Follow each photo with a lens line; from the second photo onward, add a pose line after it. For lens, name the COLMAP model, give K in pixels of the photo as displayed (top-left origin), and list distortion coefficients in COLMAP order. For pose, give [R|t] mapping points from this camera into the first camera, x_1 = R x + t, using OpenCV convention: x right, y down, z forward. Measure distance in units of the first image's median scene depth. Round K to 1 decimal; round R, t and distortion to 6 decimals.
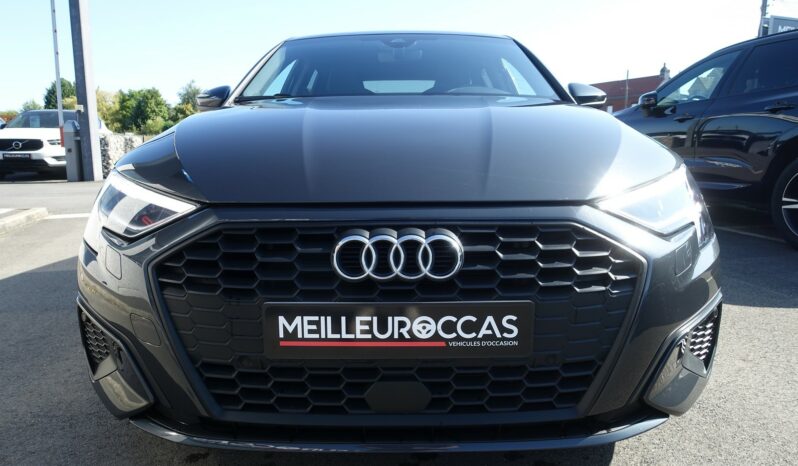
lens RADIAL K [[546.6, 0, 399.0], [0, 546.6, 233.0], [0, 0, 1]] dist [-0.004211, -0.001479]
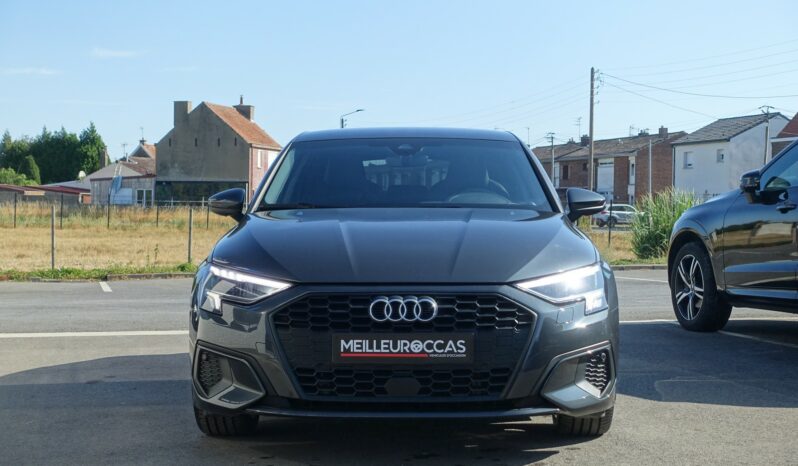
lens RADIAL K [[1478.6, 0, 383.6], [0, 1478.6, 243.7], [0, 0, 1]] dist [0.022057, 0.006515]
pose [[0.999824, 0.004671, -0.018194, 0.022629], [-0.007263, 0.989387, -0.145121, 0.567750], [0.017323, 0.145227, 0.989247, -4.176536]]
